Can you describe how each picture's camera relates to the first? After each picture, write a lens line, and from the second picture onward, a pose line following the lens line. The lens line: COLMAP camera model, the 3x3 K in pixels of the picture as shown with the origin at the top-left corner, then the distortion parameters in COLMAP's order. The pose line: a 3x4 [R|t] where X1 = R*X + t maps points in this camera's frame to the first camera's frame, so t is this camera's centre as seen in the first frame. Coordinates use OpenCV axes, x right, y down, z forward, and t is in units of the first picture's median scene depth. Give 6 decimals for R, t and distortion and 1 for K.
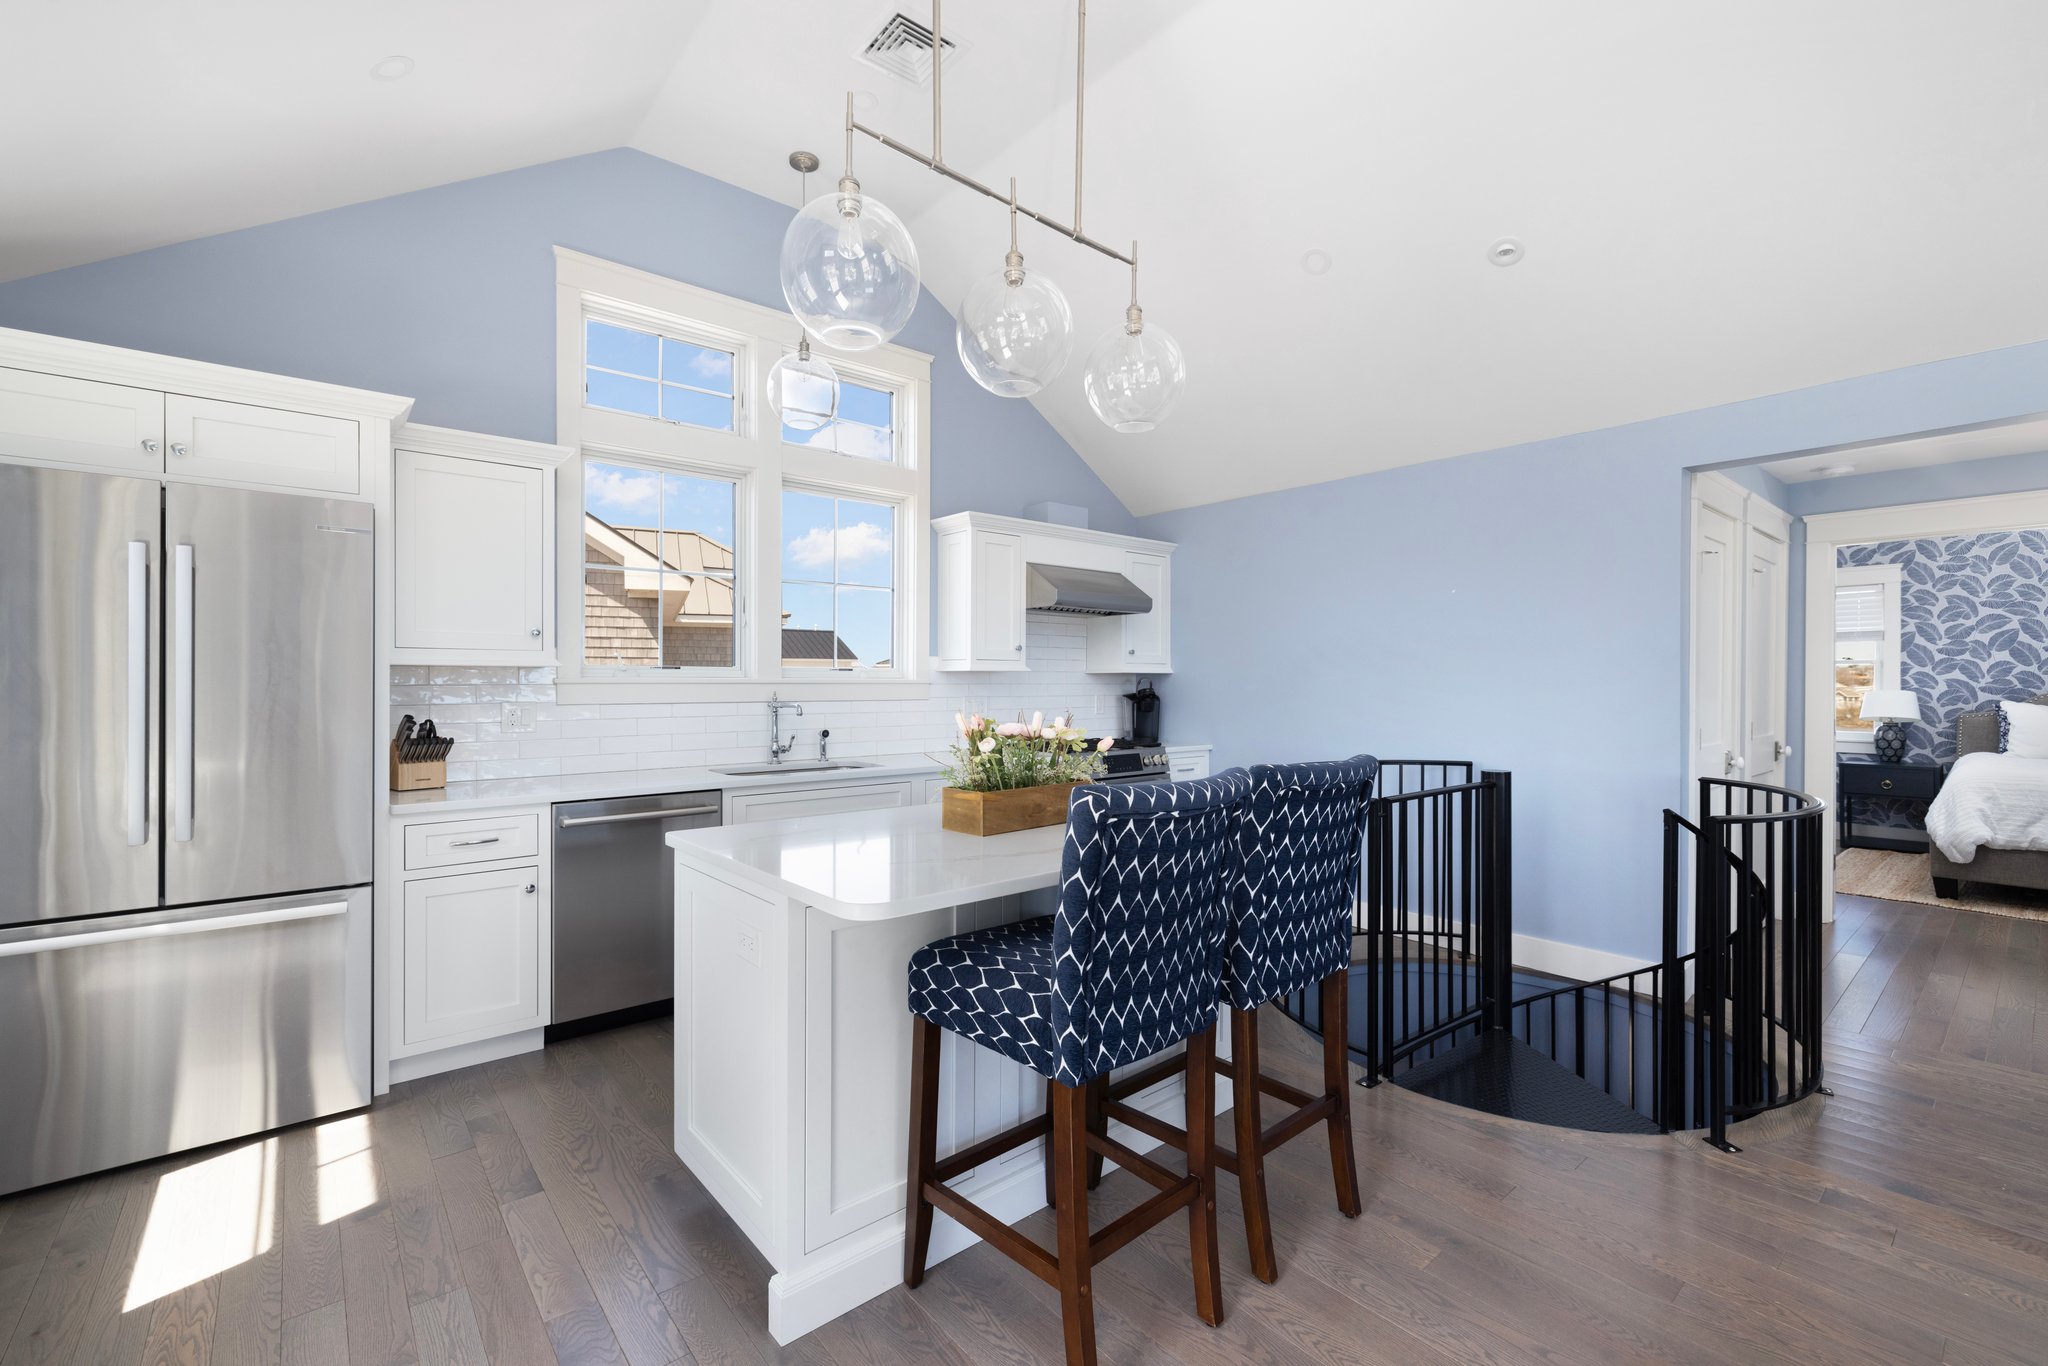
lens RADIAL K [[859.2, 0, 1005.5], [0, 859.2, 687.1], [0, 0, 1]] dist [-0.003324, 0.001087]
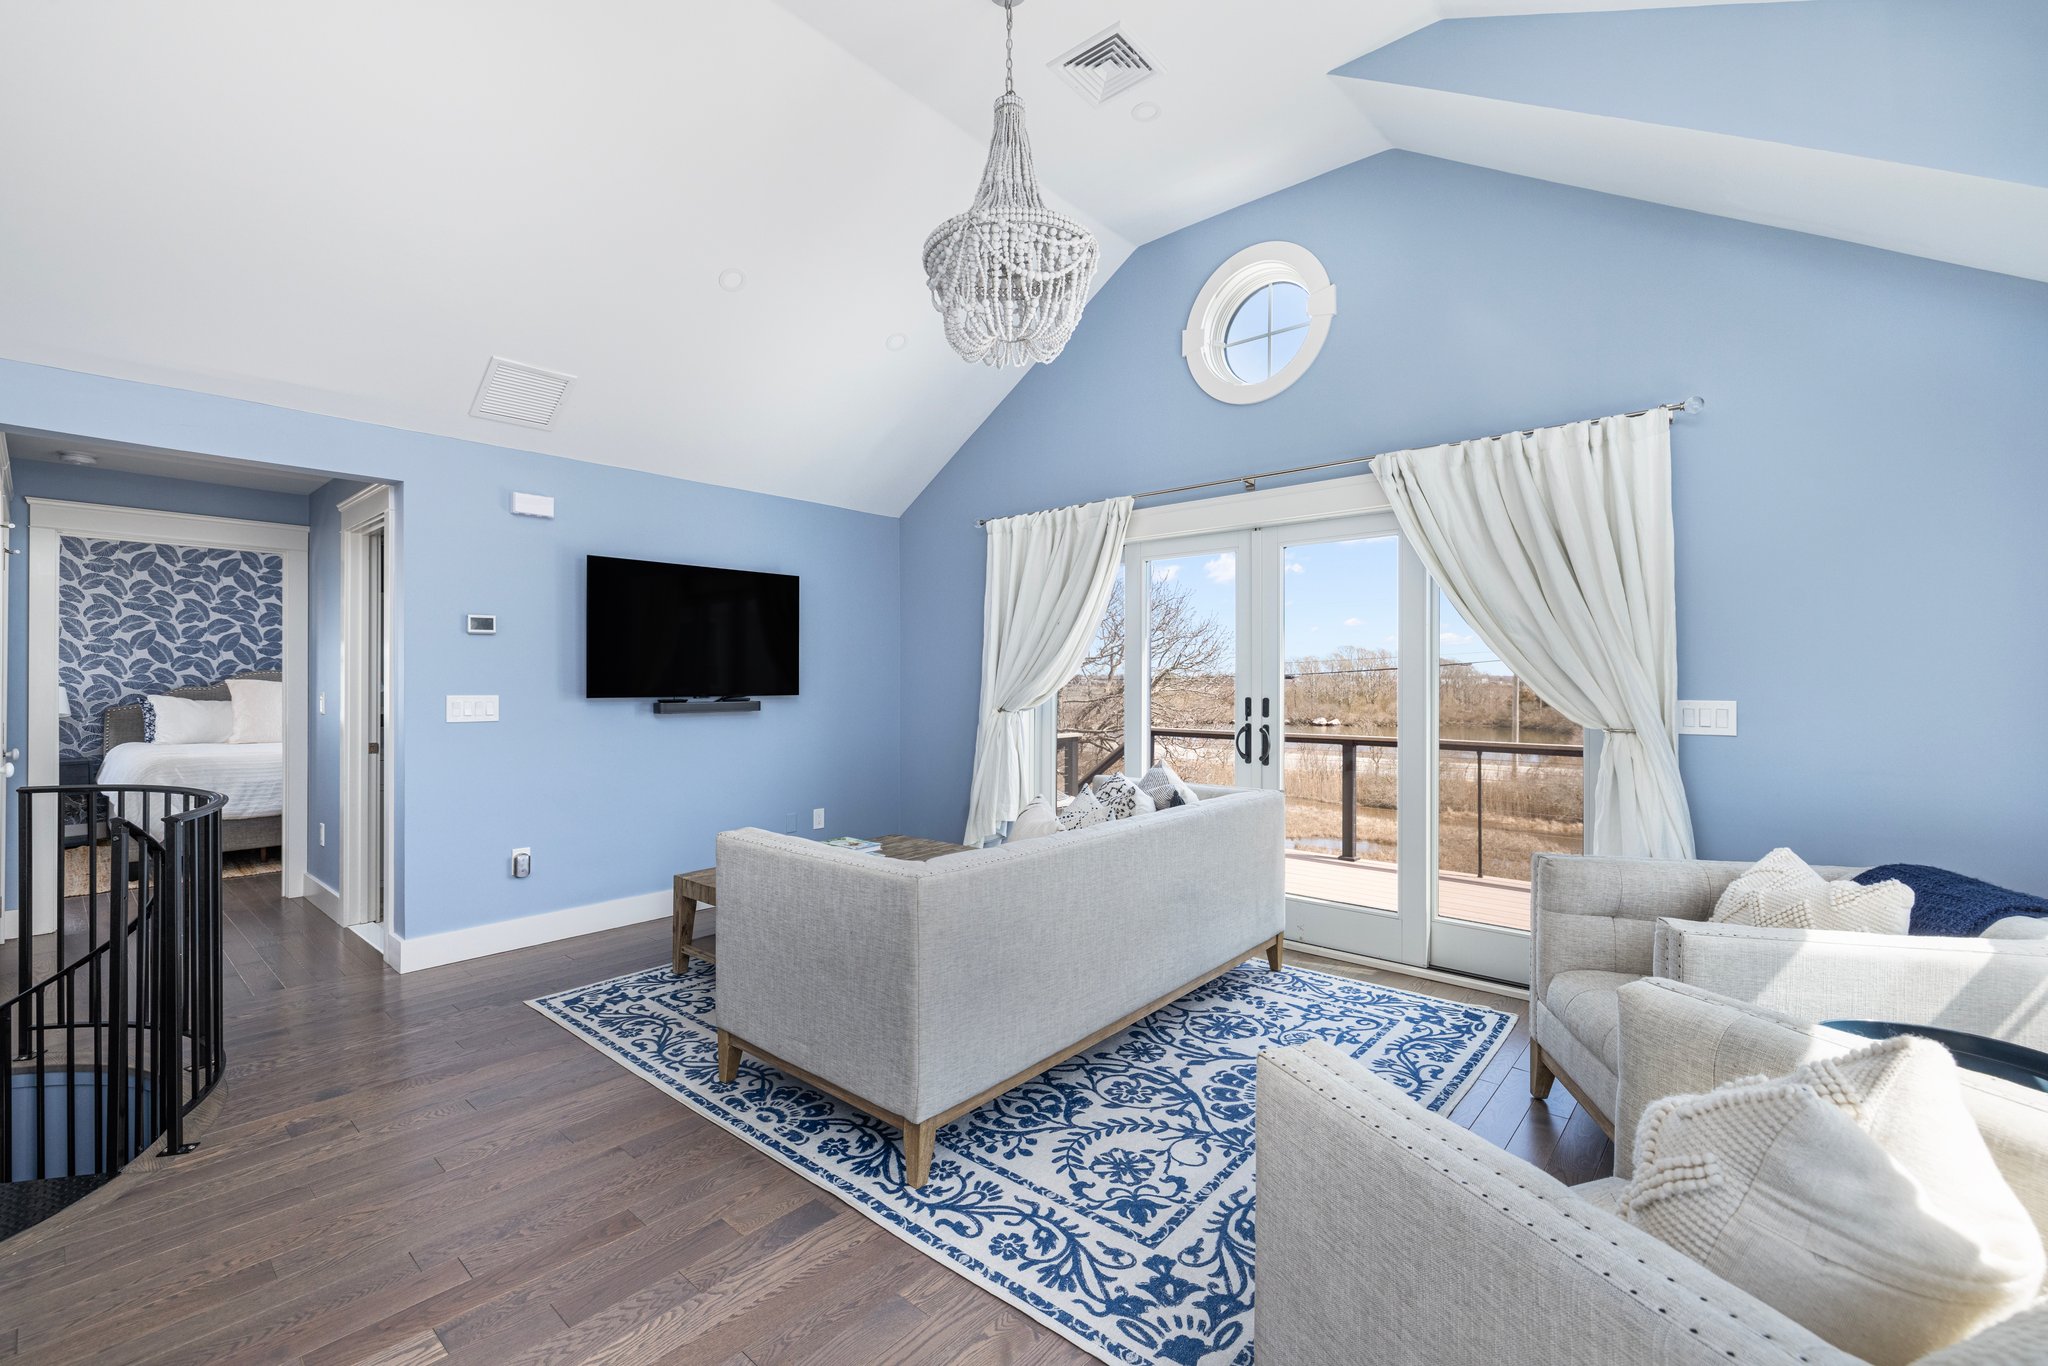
lens RADIAL K [[859.2, 0, 1015.7], [0, 859.2, 681.8], [0, 0, 1]] dist [-0.003324, 0.001087]
pose [[-0.159235, -0.001062, 0.987240, -0.162844], [0.002080, 0.999997, 0.001411, 0.000213], [-0.987238, 0.002278, -0.159233, 0.124822]]
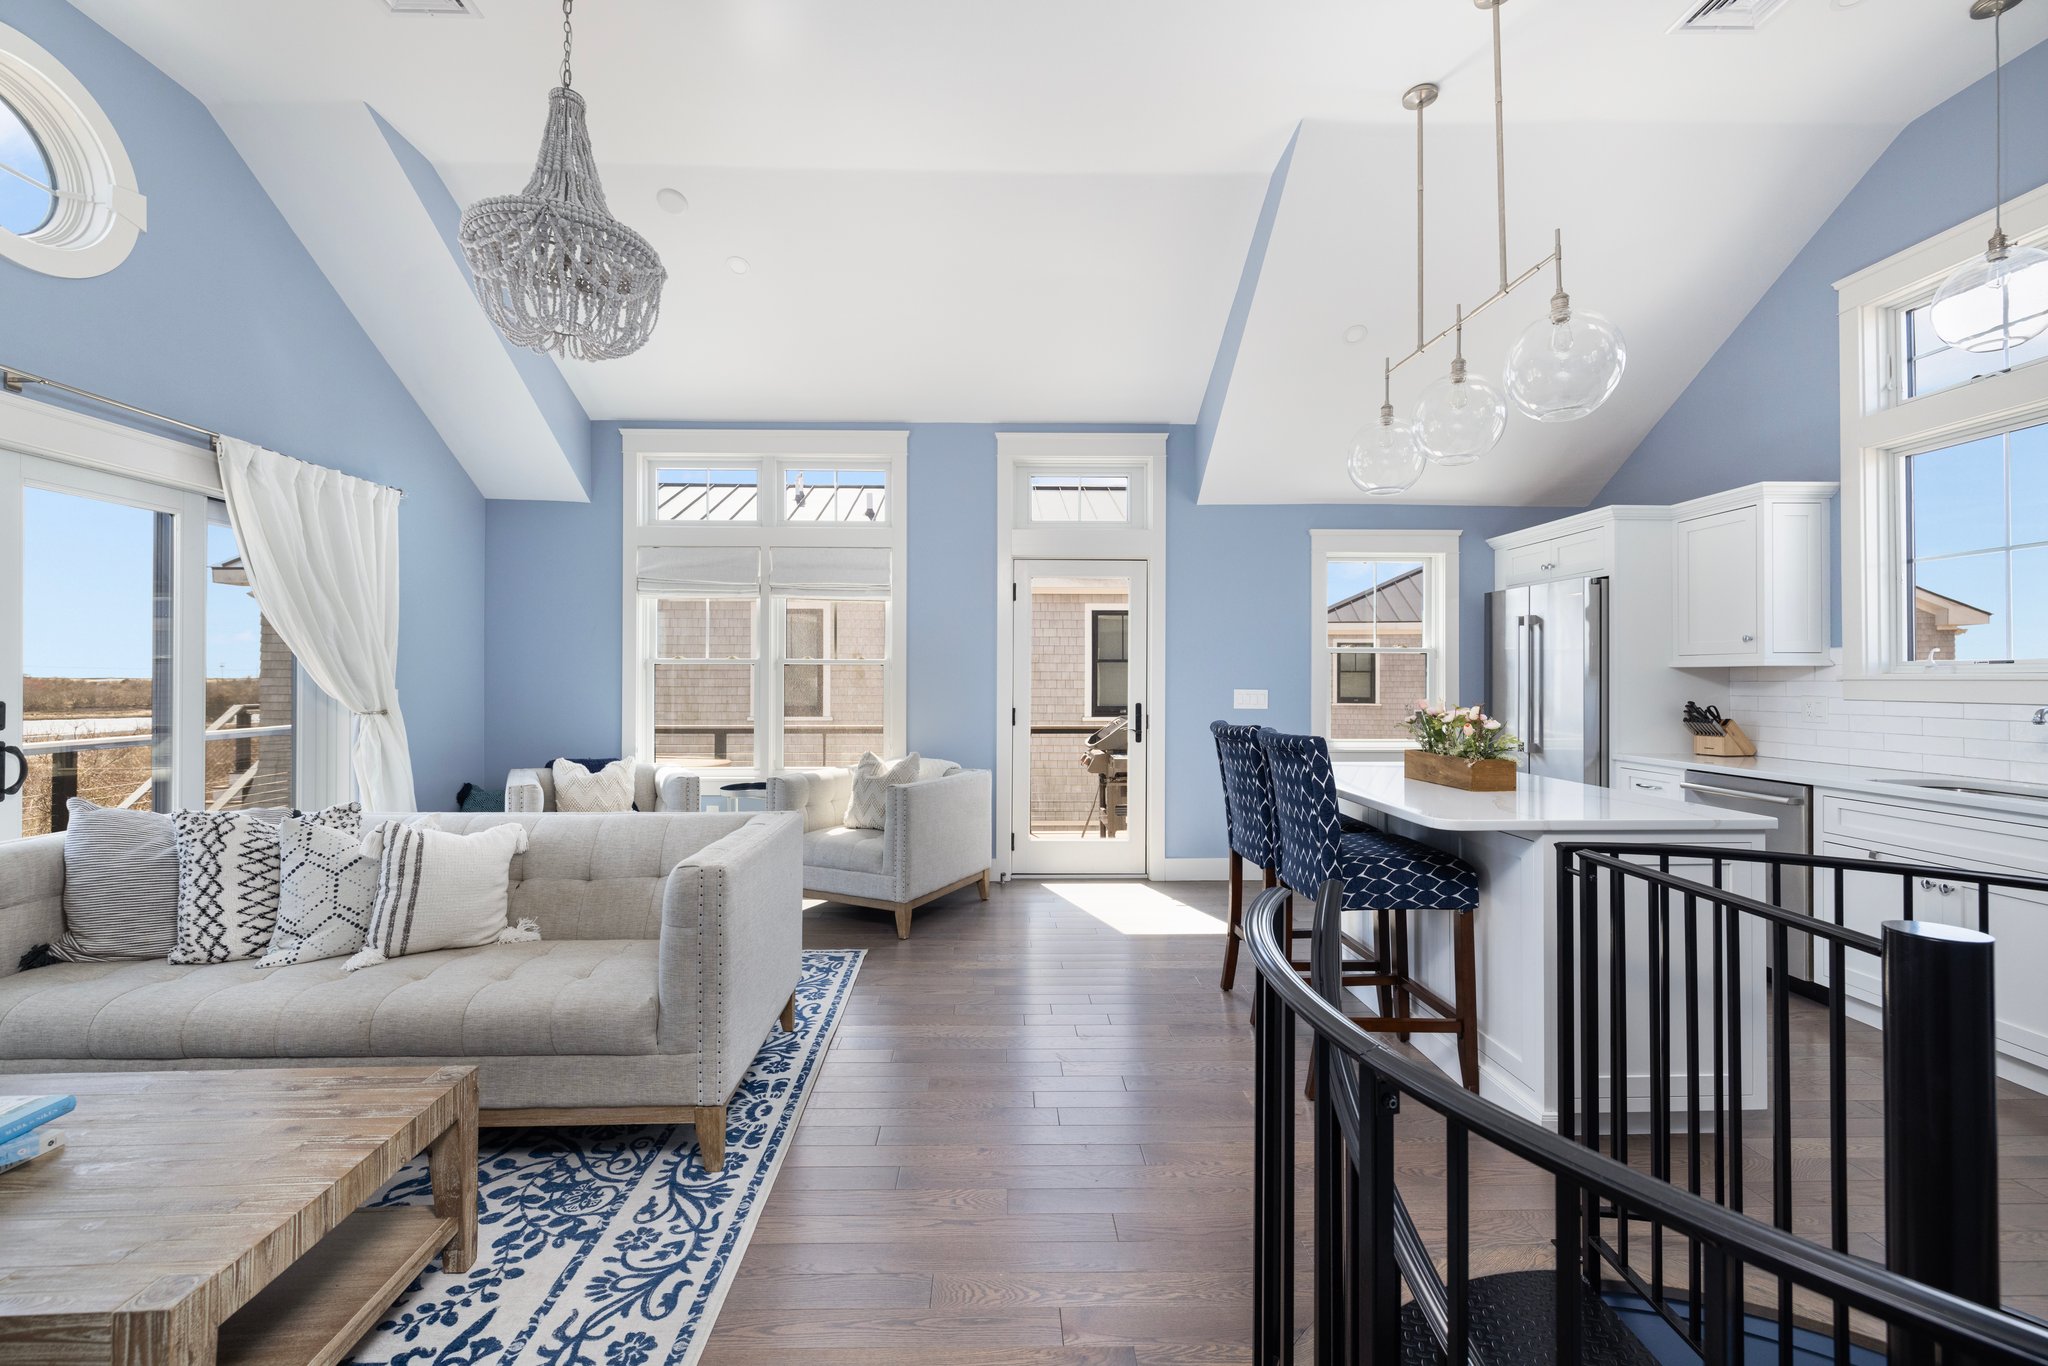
lens RADIAL K [[859.2, 0, 1011.3], [0, 859.2, 674.1], [0, 0, 1]] dist [-0.003324, 0.001087]
pose [[-0.620970, -0.004891, -0.783819, 0.852839], [-0.005151, 0.999984, -0.002159, -0.002992], [0.783818, 0.002697, -0.620985, 0.731112]]
